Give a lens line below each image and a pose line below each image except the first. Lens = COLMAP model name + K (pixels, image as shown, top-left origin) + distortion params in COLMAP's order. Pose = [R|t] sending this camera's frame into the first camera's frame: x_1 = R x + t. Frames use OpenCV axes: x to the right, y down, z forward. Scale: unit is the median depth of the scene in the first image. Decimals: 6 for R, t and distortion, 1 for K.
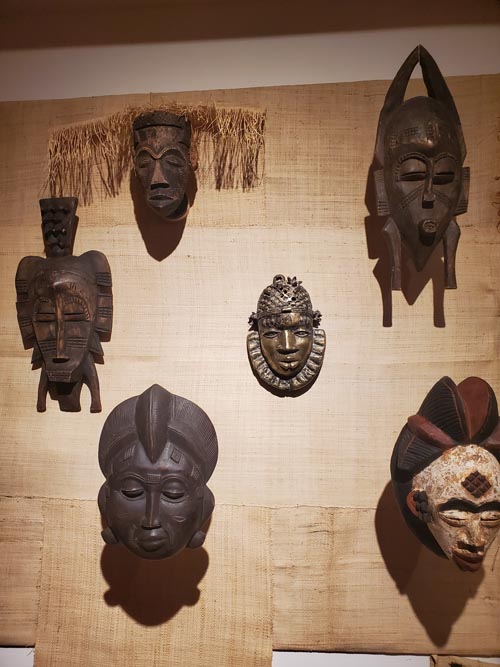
lens RADIAL K [[512.8, 0, 250.3], [0, 512.8, 339.2], [0, 0, 1]] dist [0.058820, -0.039361]
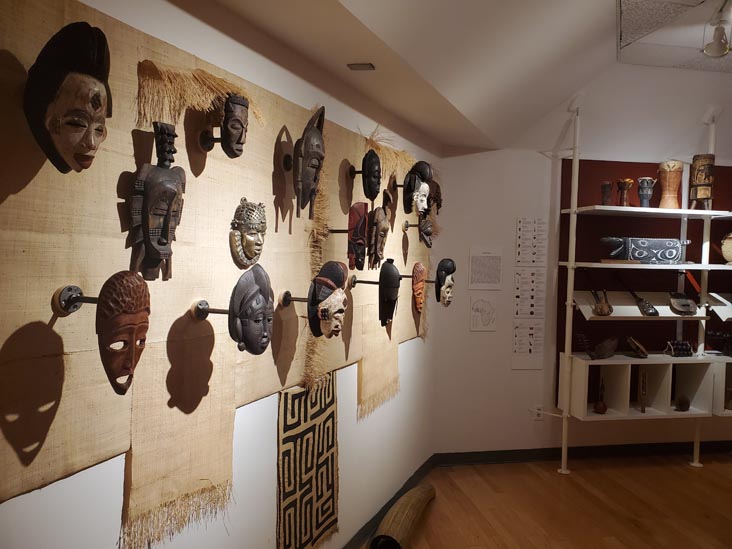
lens RADIAL K [[562.8, 0, 365.8], [0, 562.8, 271.3], [0, 0, 1]] dist [0.058820, -0.039361]
pose [[0.342547, -0.007536, 0.939470, -1.608273], [-0.107992, 0.993024, 0.047341, -0.016452], [-0.933273, -0.117672, 0.339344, -0.032092]]
